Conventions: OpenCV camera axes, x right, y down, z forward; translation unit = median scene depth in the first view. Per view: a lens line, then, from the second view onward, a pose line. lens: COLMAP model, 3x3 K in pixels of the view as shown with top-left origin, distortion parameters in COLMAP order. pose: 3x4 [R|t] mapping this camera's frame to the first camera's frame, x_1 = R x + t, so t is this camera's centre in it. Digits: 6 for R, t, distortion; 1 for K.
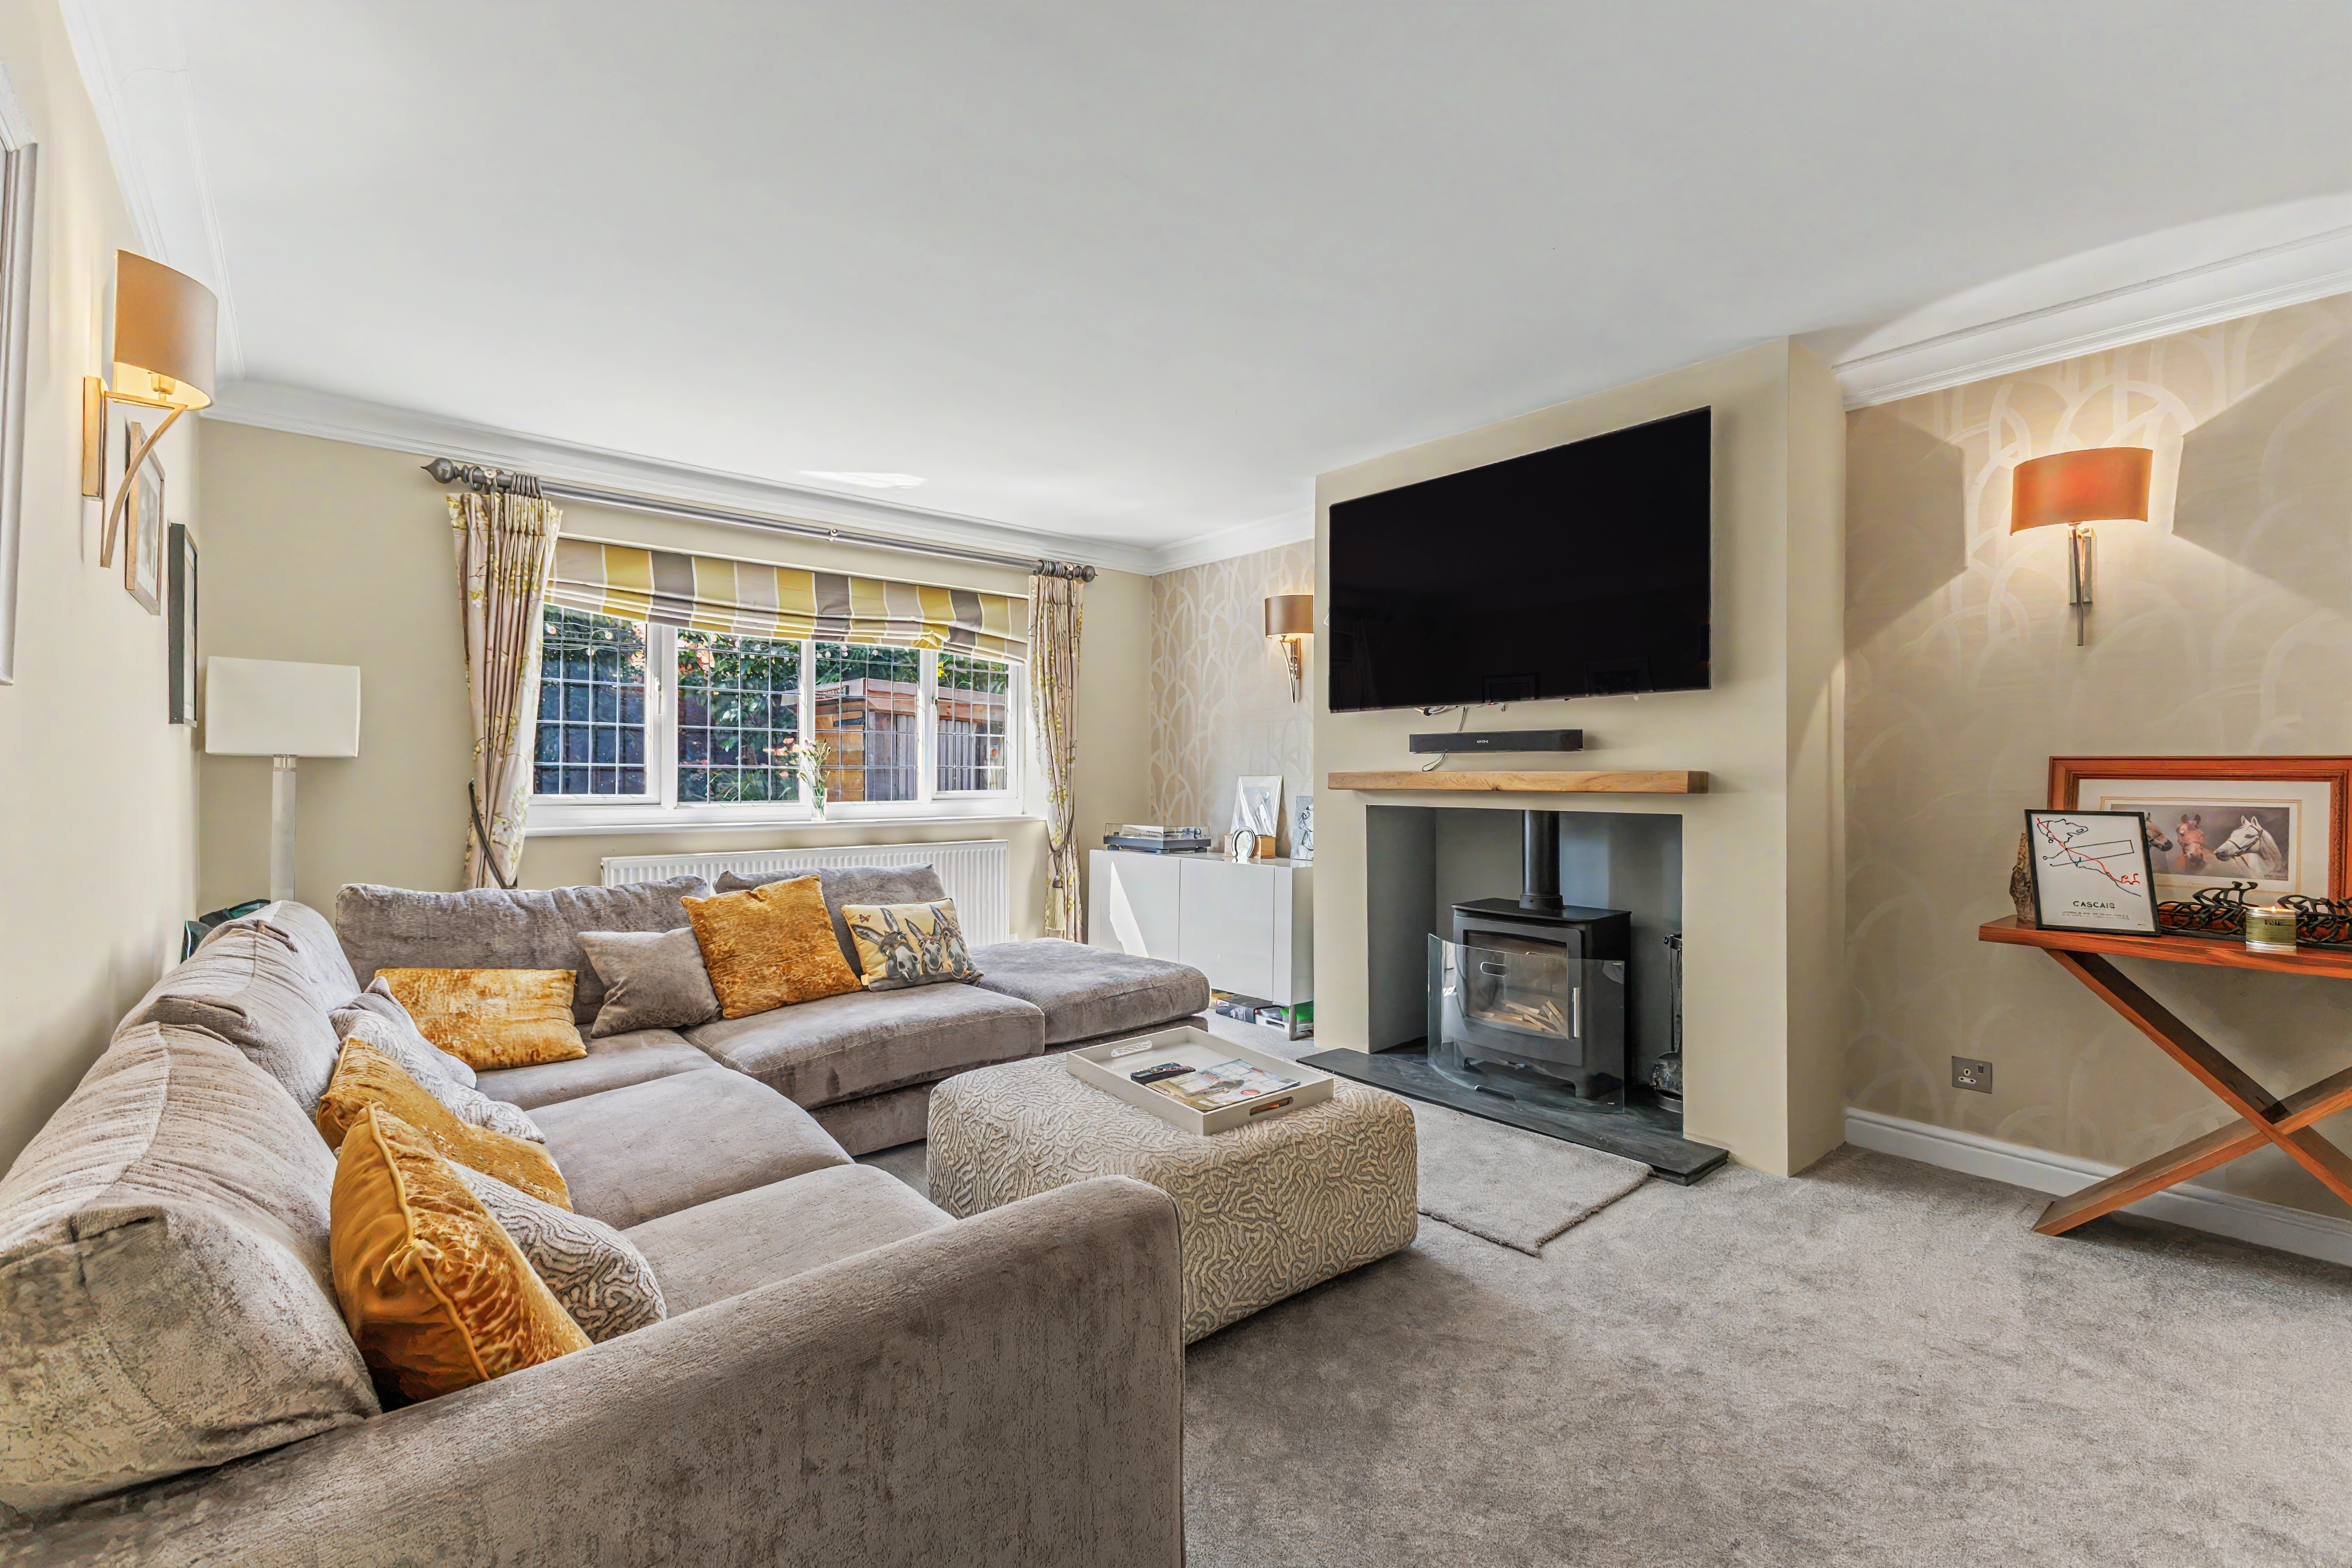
lens RADIAL K [[1024.4, 0, 1171.1], [0, 1024.4, 776.0], [0, 0, 1]] dist [0.010941, -0.003204]
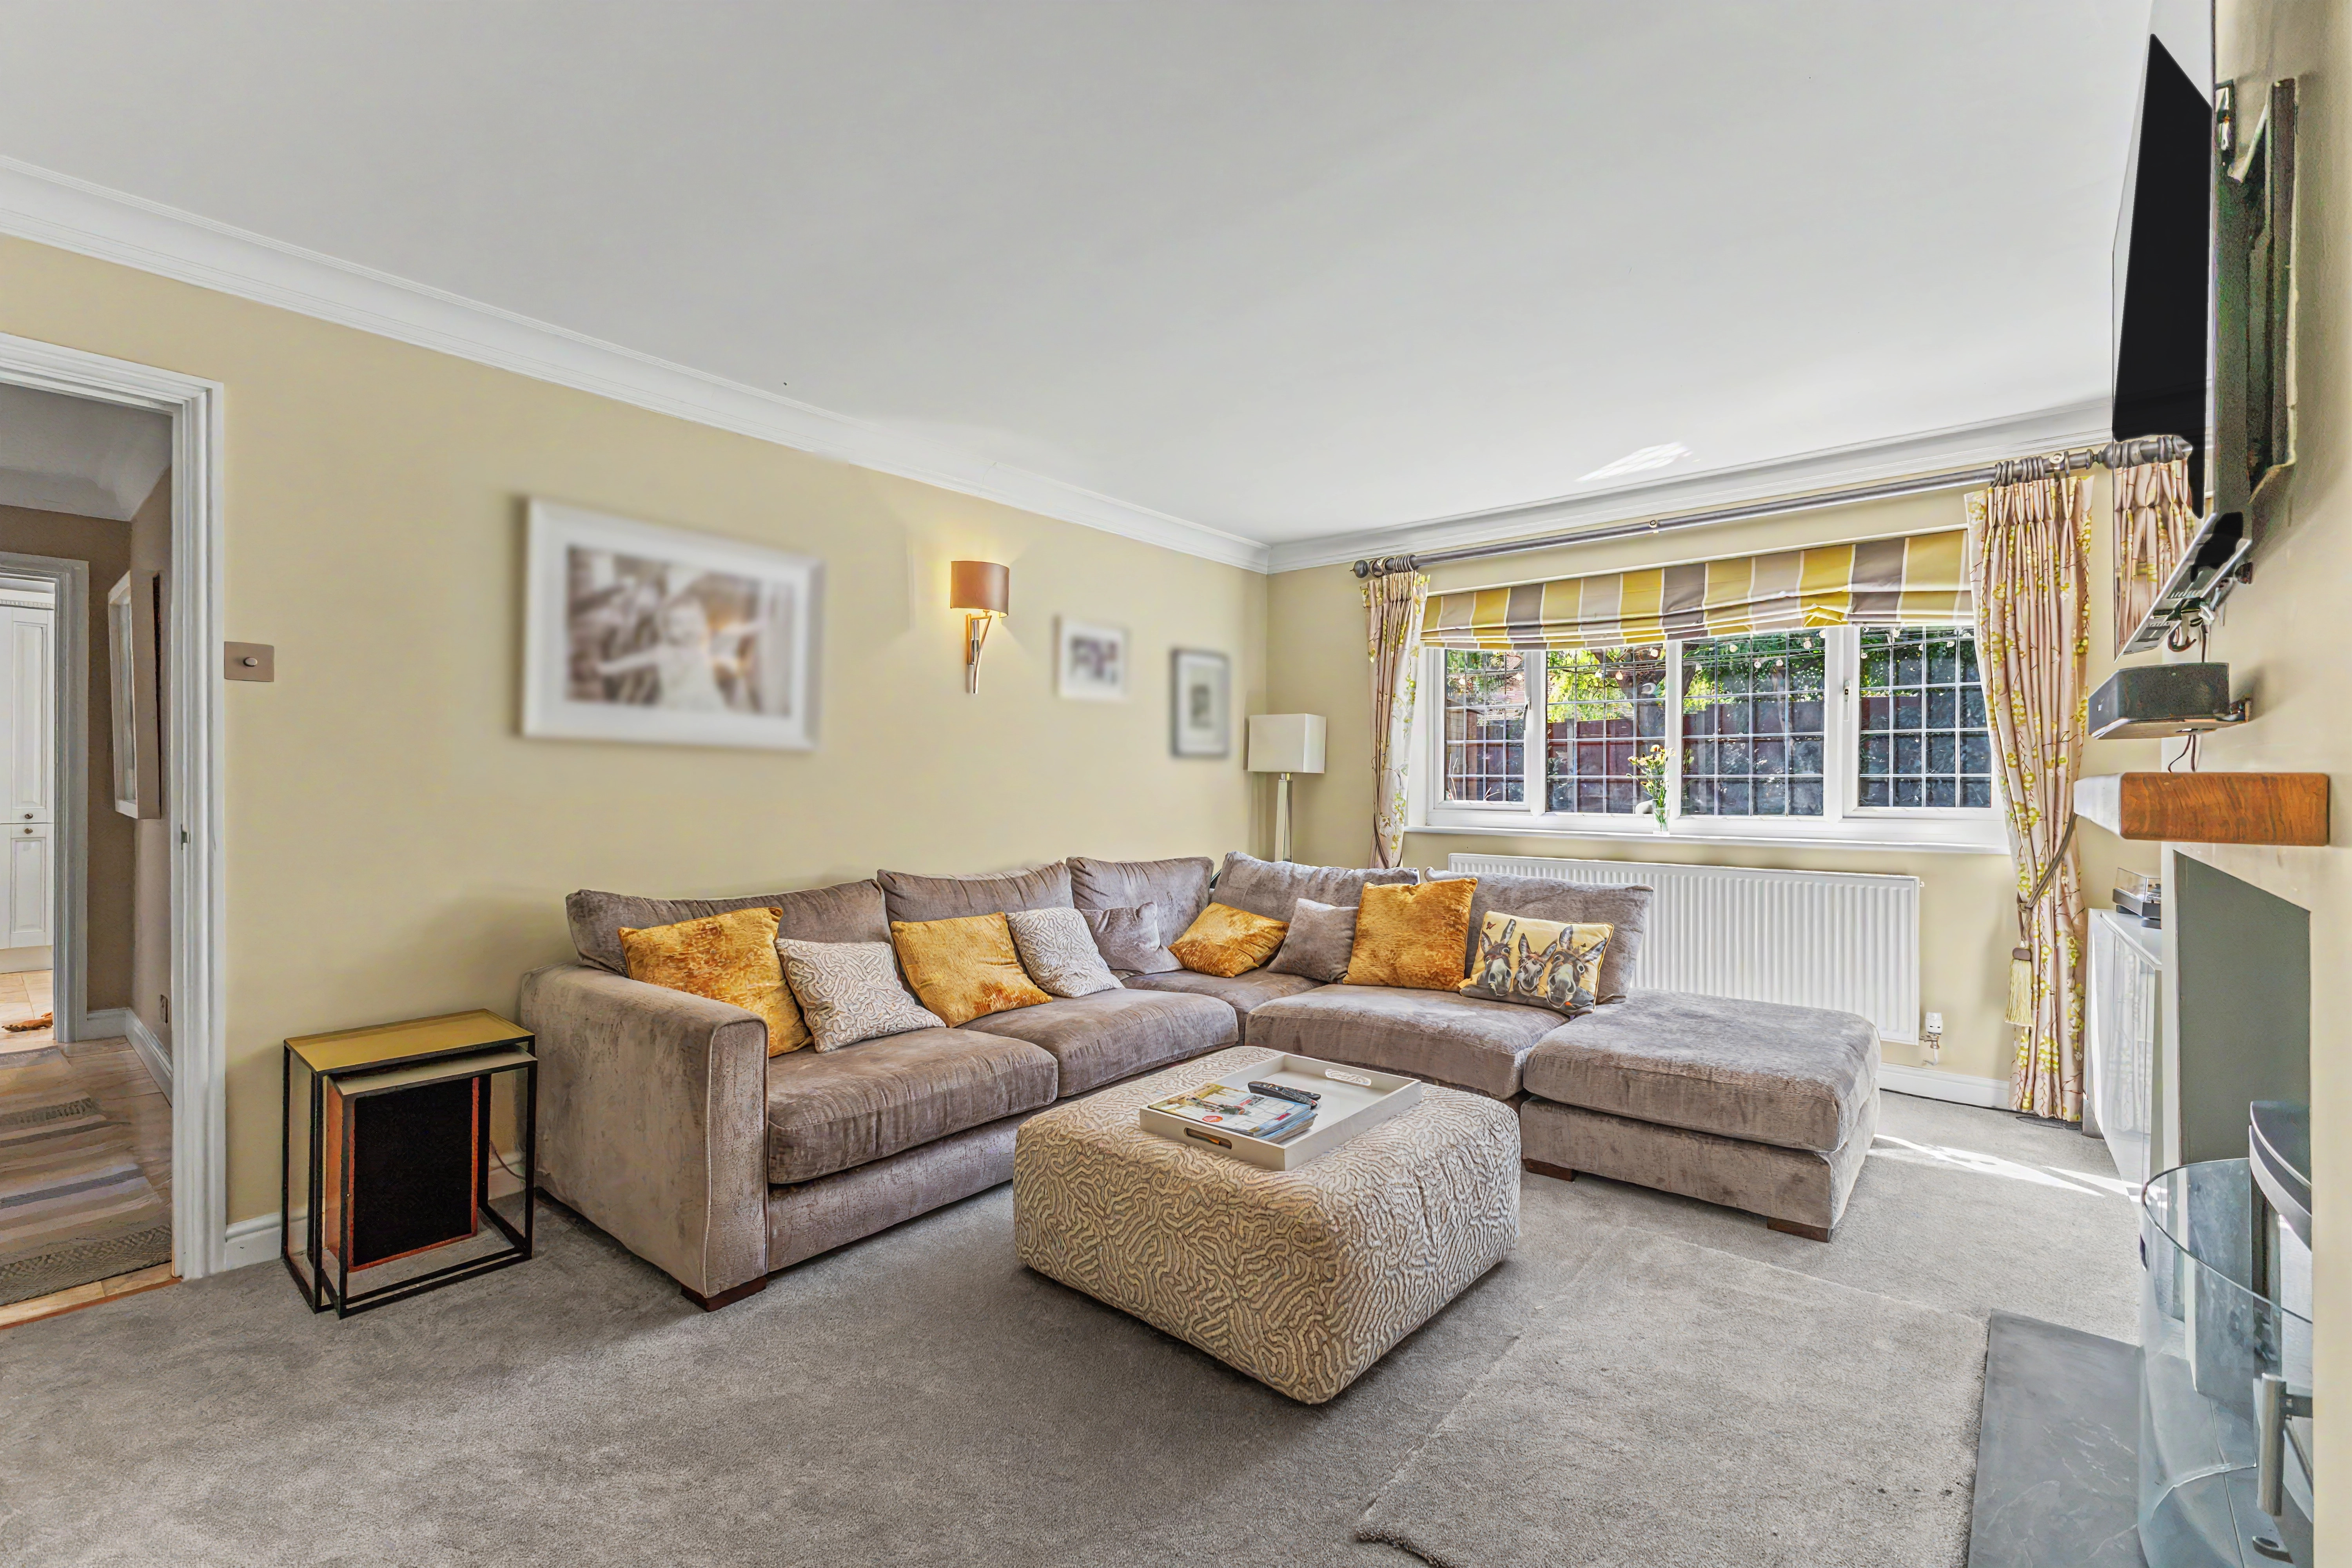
lens RADIAL K [[1024.4, 0, 1170.2], [0, 1024.4, 781.9], [0, 0, 1]] dist [0.010941, -0.003204]
pose [[0.166012, -0.003093, -0.986119, 0.532626], [-0.003758, 0.999986, -0.003769, 0.001451], [0.986117, 0.004332, 0.165998, 0.428113]]
